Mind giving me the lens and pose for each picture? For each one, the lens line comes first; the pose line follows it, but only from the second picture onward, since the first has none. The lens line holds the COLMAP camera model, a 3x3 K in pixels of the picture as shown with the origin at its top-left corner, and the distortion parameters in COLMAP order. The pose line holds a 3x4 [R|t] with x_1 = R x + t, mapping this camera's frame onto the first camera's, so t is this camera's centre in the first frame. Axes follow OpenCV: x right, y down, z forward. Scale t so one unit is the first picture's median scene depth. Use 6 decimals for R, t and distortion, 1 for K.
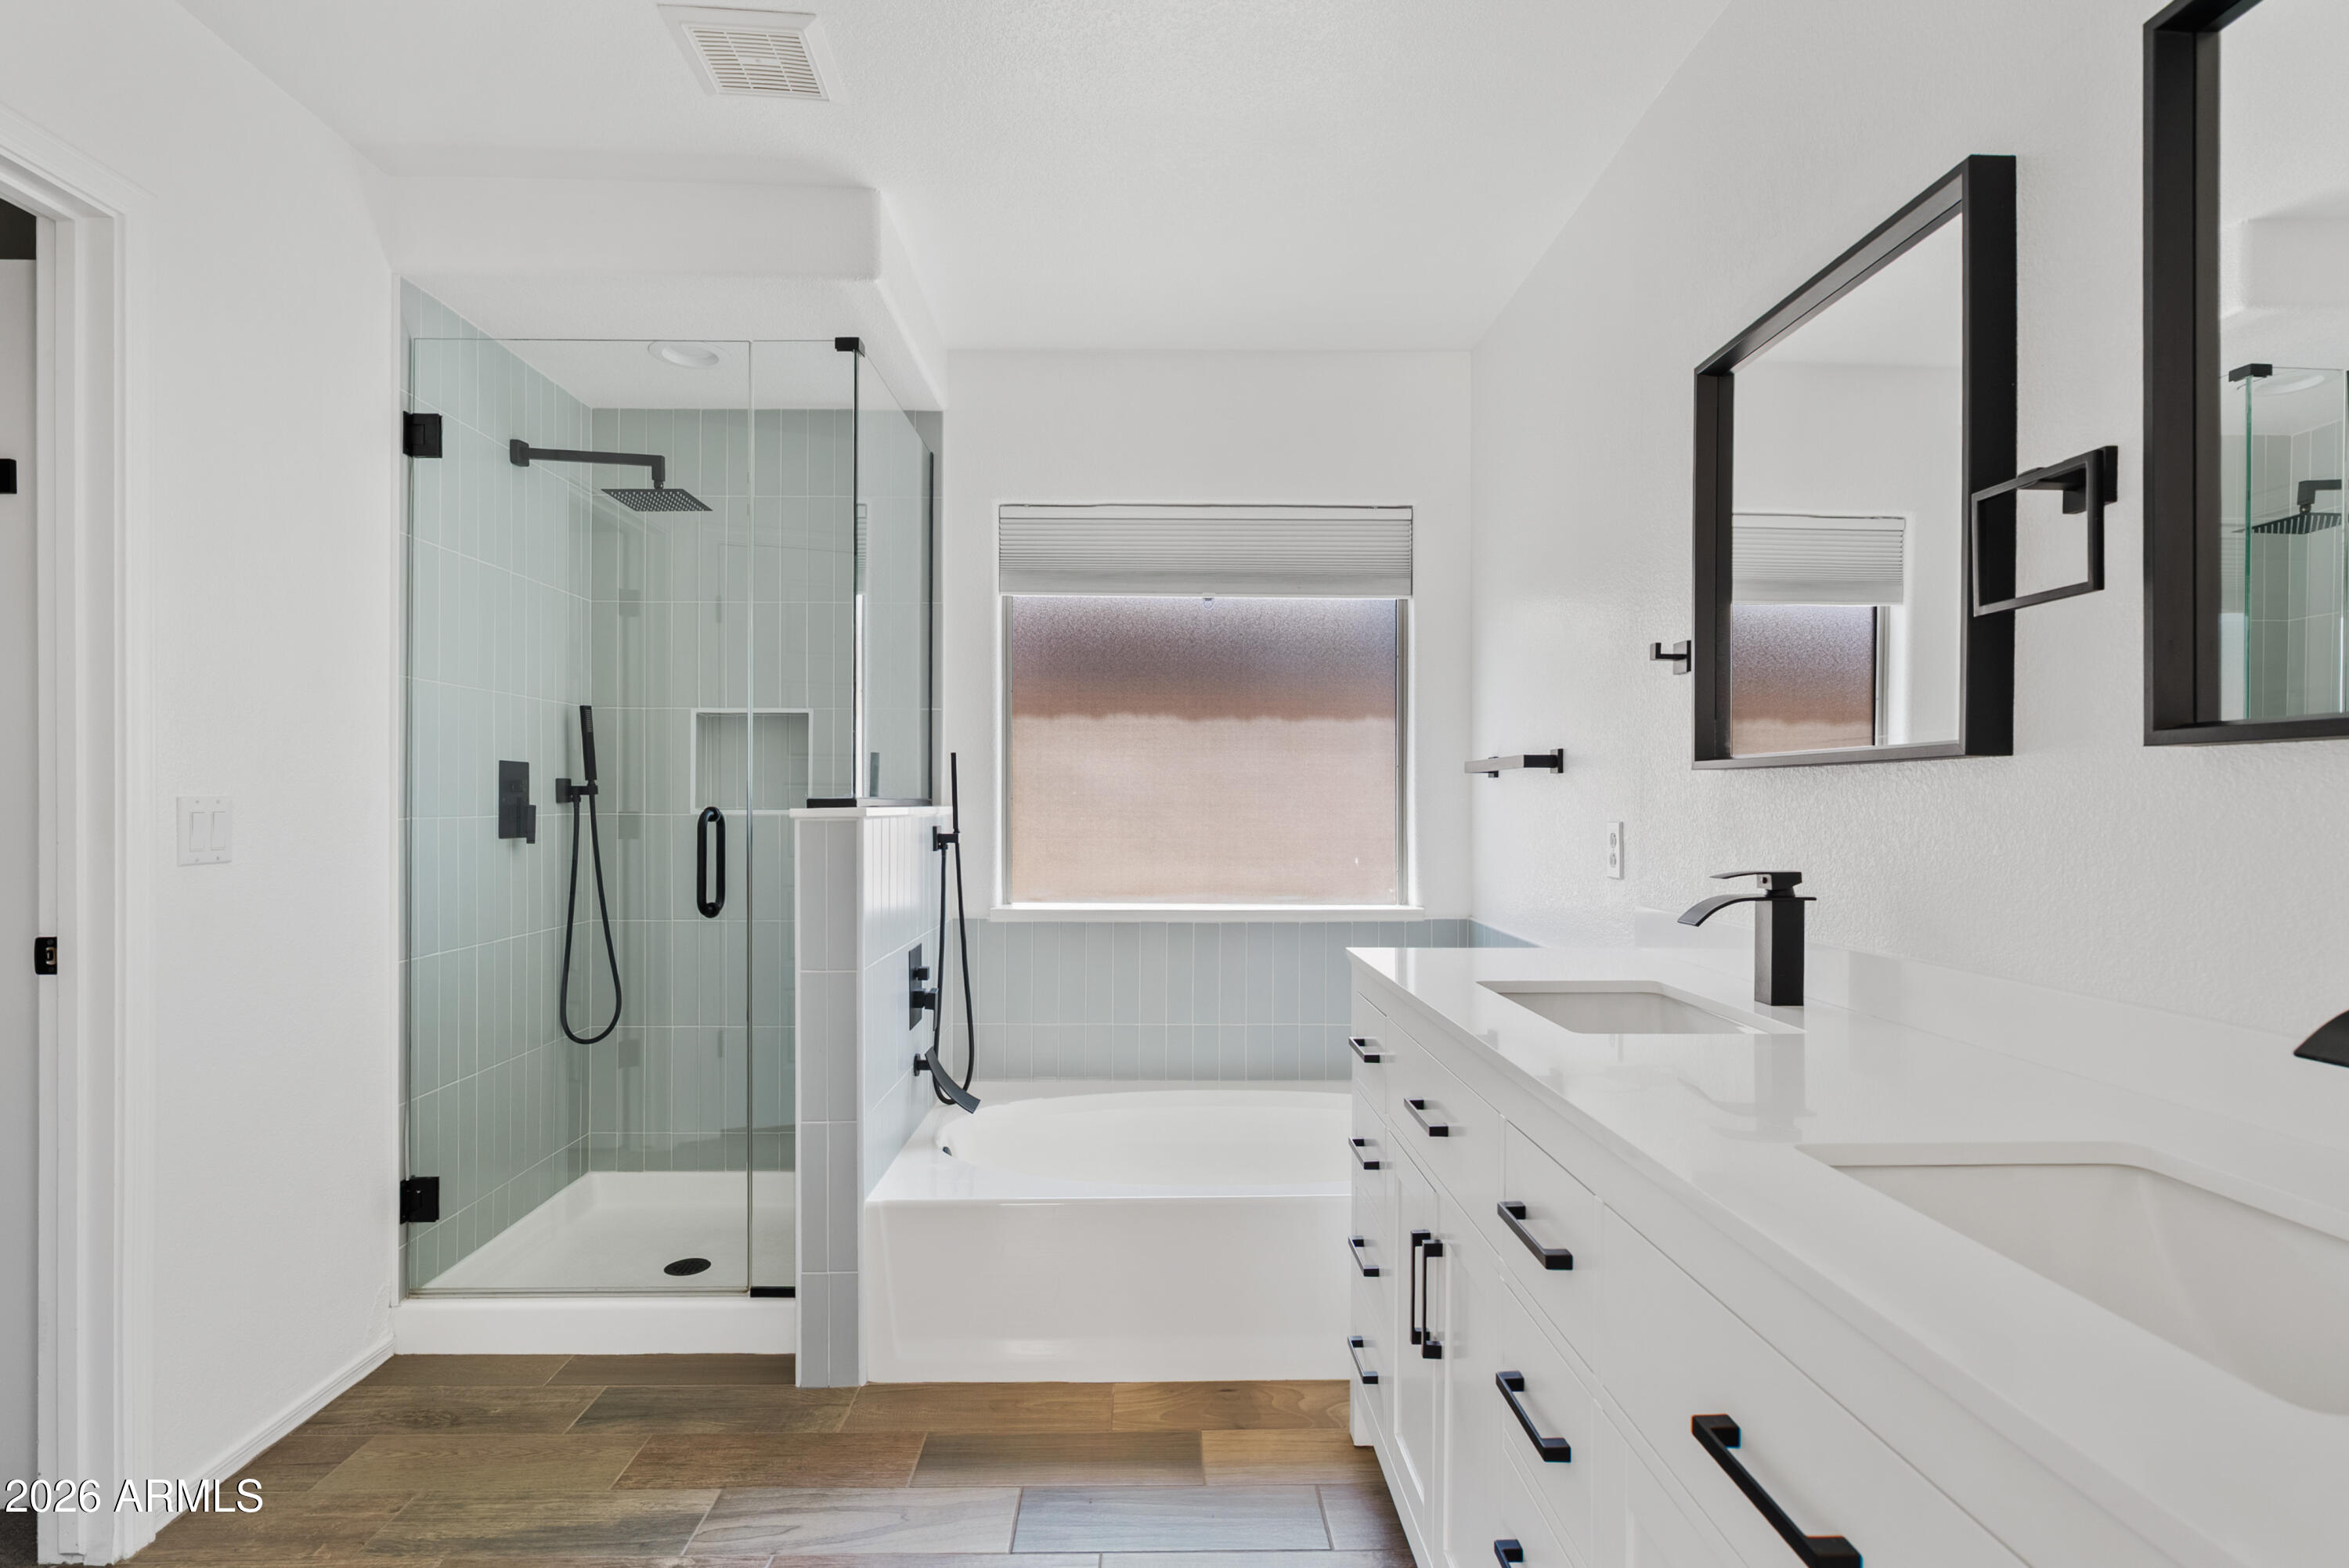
lens RADIAL K [[1196.7, 0, 1174.5], [0, 1196.7, 784.0], [0, 0, 1]] dist [0.000216, 0.000023]
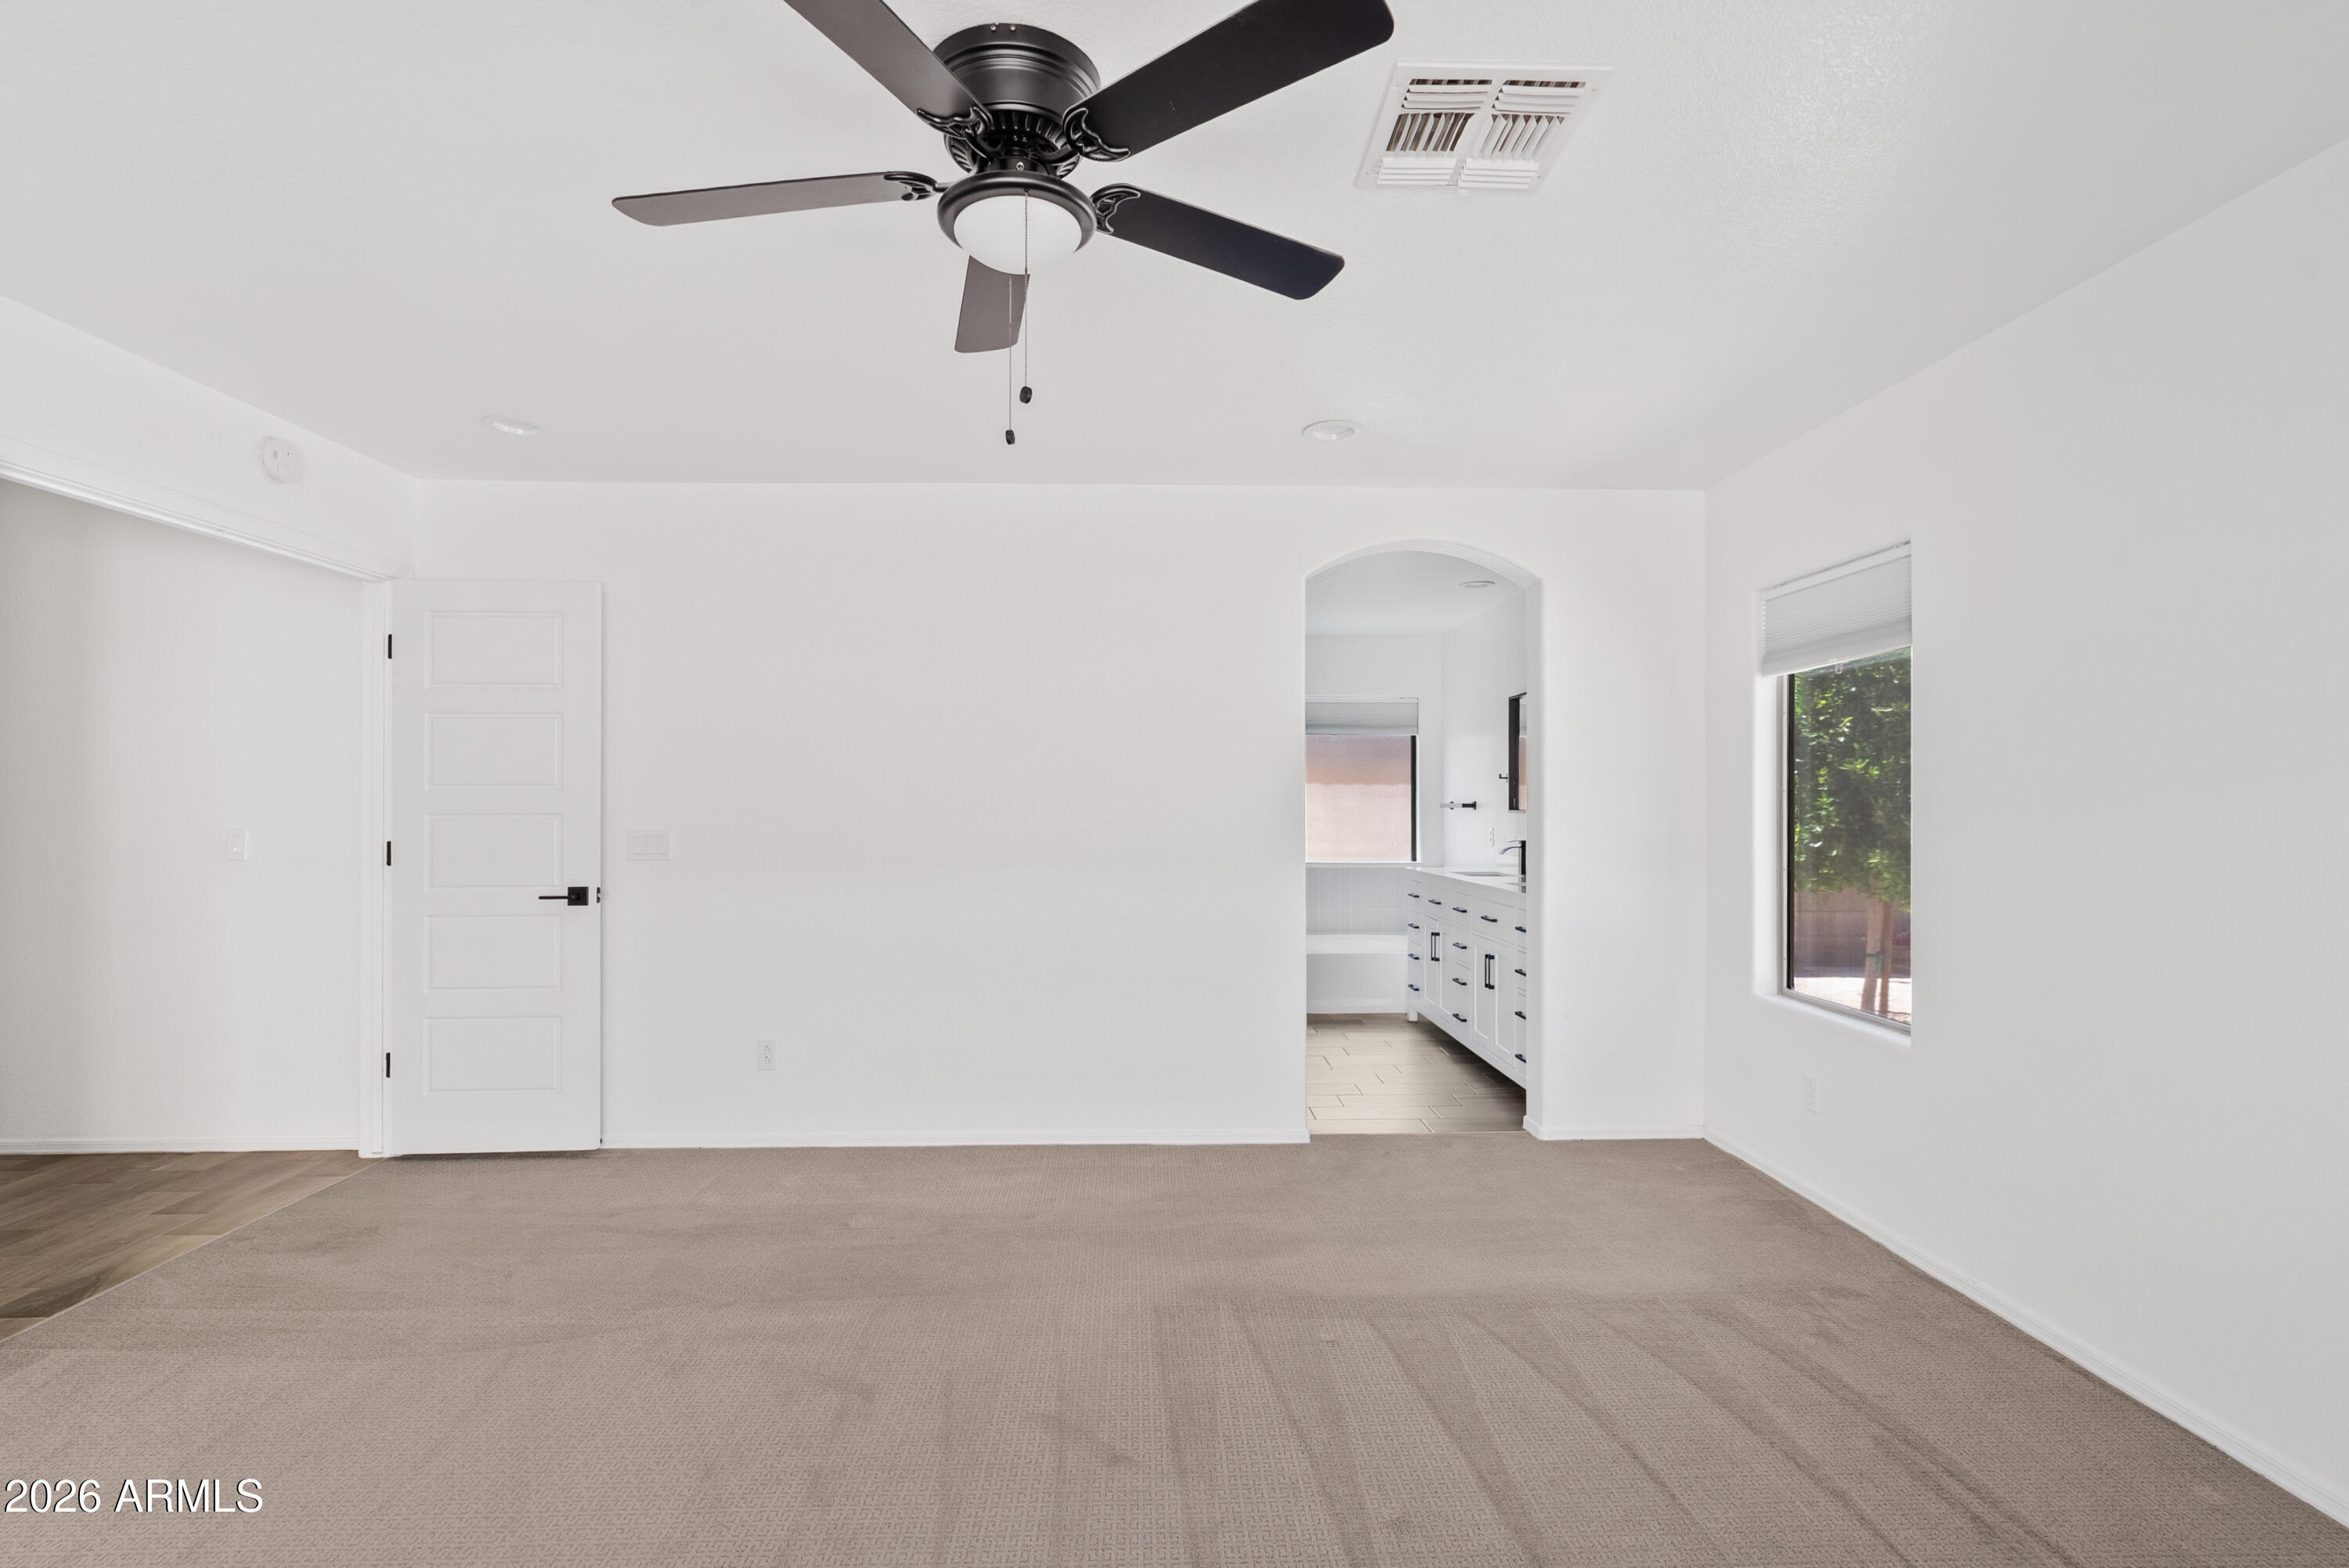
lens RADIAL K [[1071.2, 0, 1180.6], [0, 1071.2, 782.1], [0, 0, 1]] dist [-0.005326, 0.000912]
pose [[0.999922, -0.001860, 0.012372, -0.361079], [0.001973, 0.999957, -0.009102, -0.047816], [-0.012355, 0.009126, 0.999882, -1.360737]]
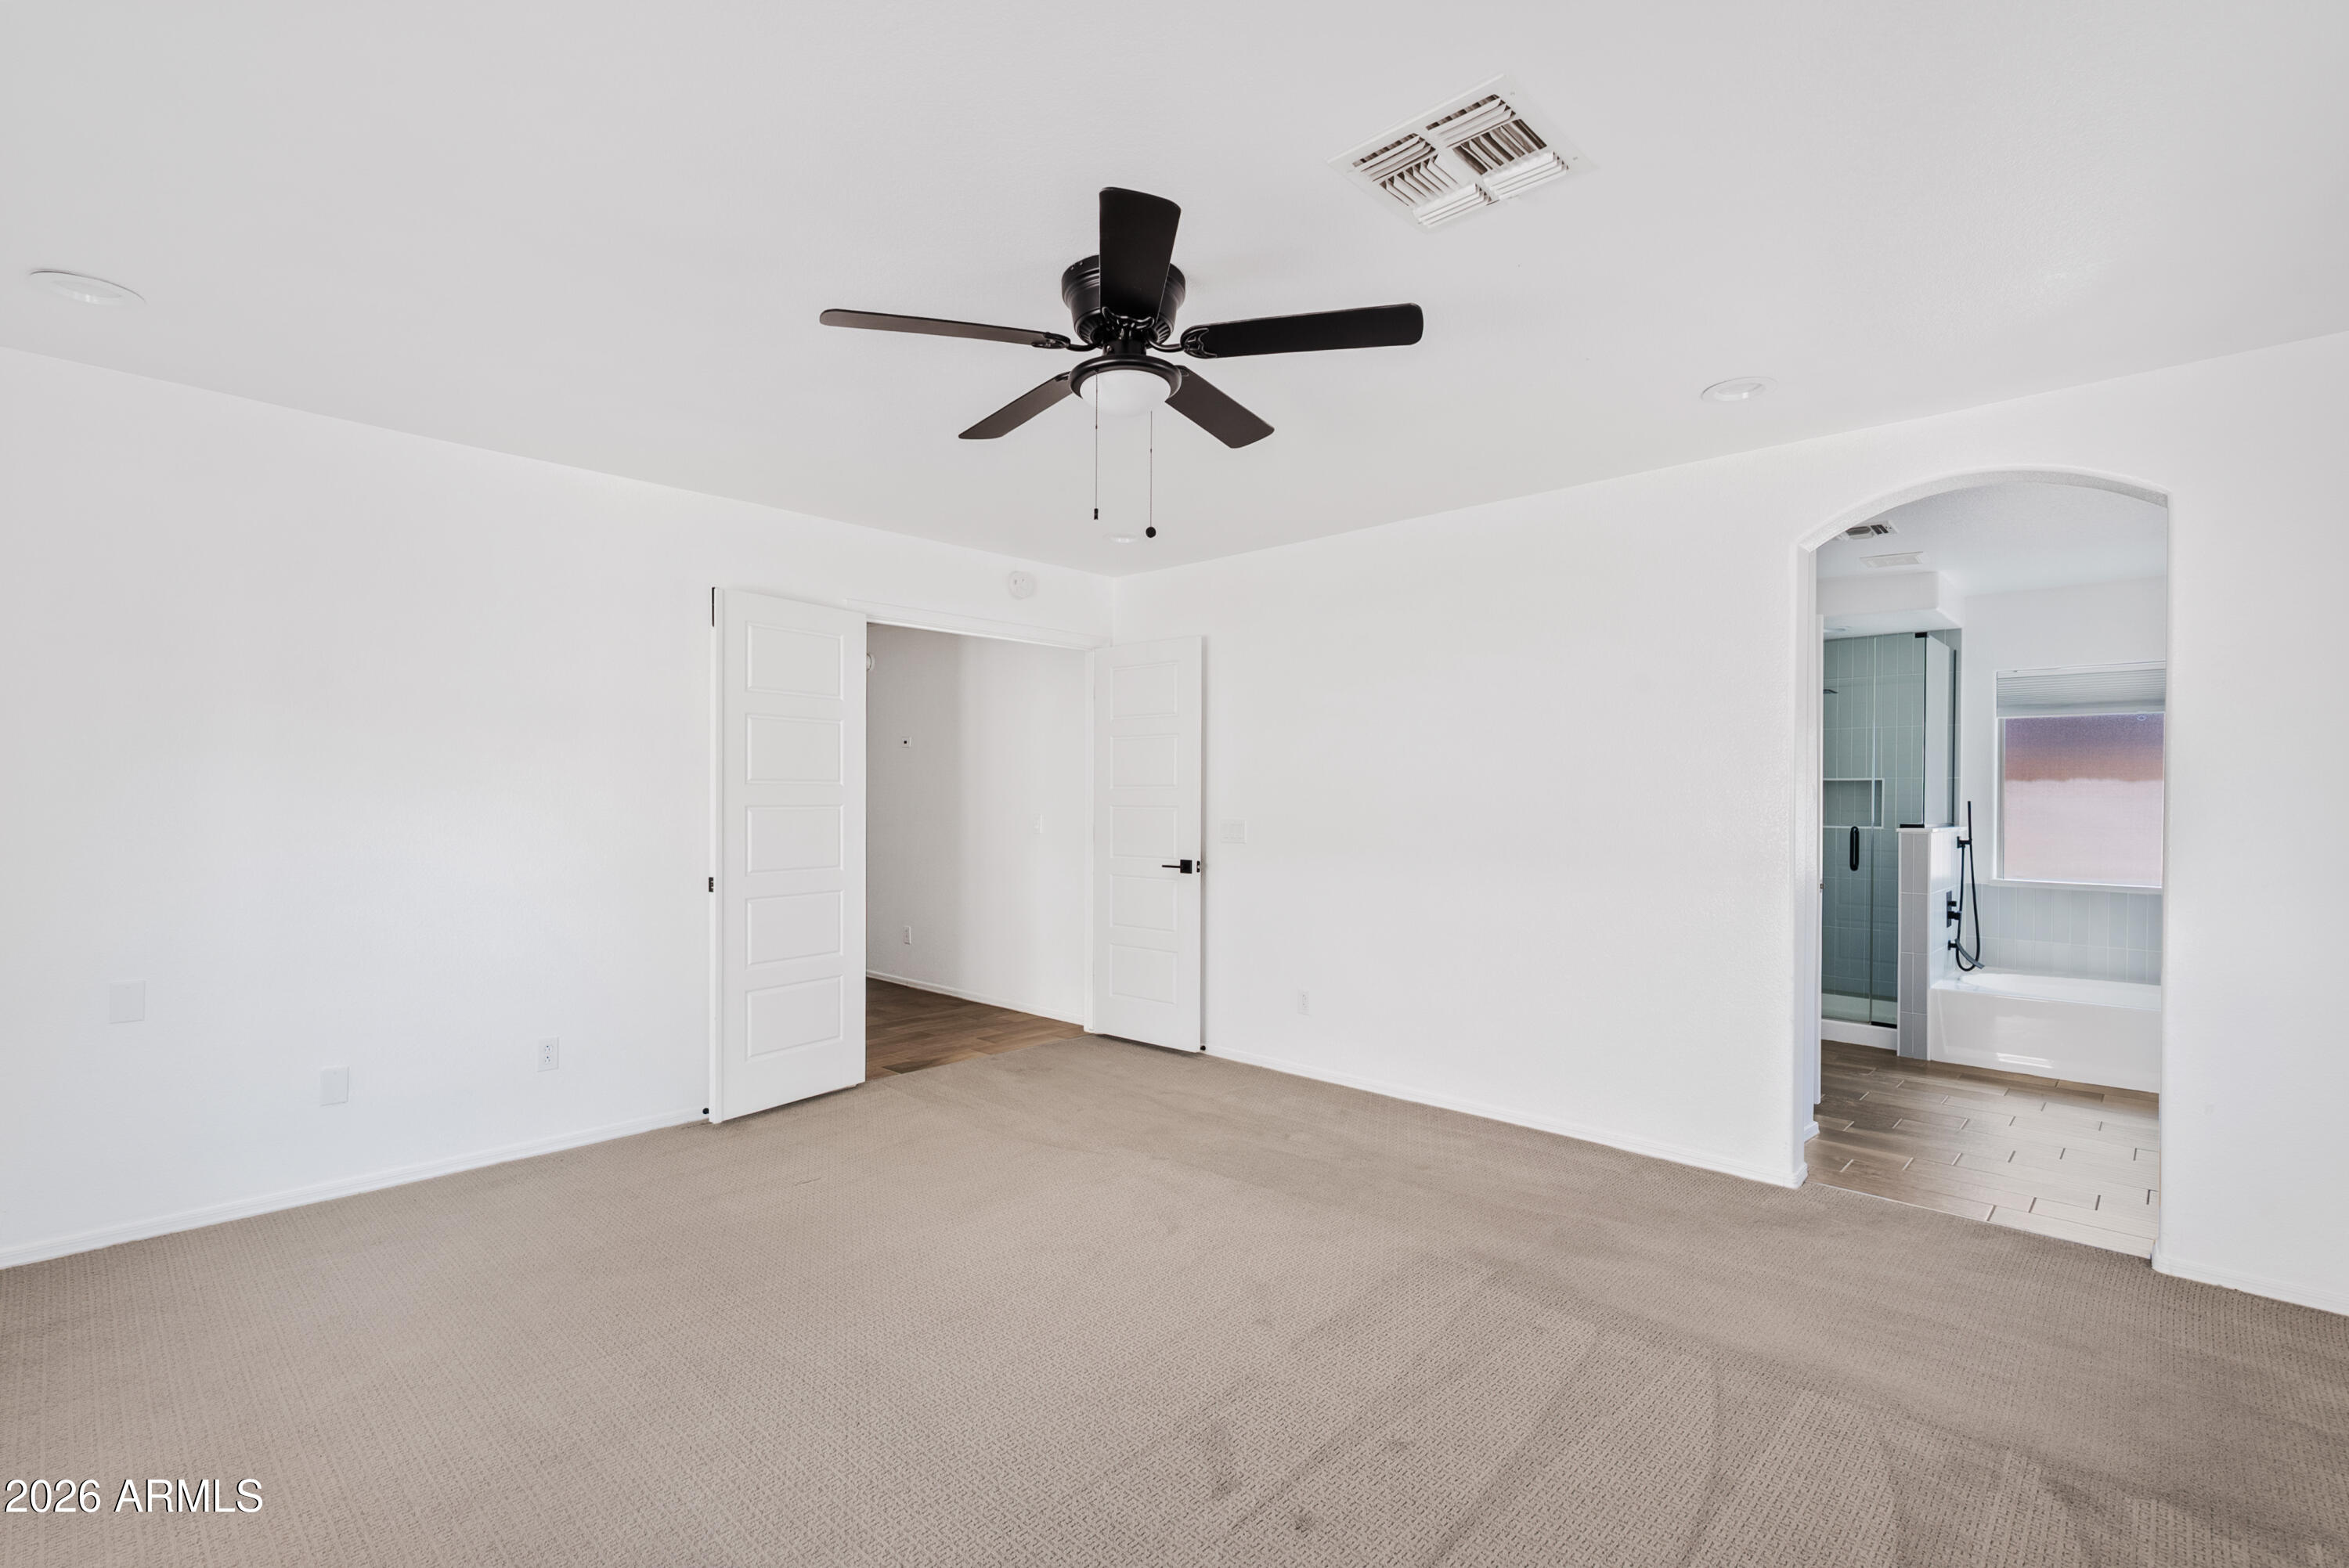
lens RADIAL K [[1096.5, 0, 1215.1], [0, 1096.5, 794.7], [0, 0, 1]] dist [-0.000698, 0.000618]
pose [[0.713916, 0.000640, -0.700231, 0.222943], [0.000656, 0.999999, 0.001583, -0.045536], [0.700231, -0.001590, 0.713914, -1.327112]]
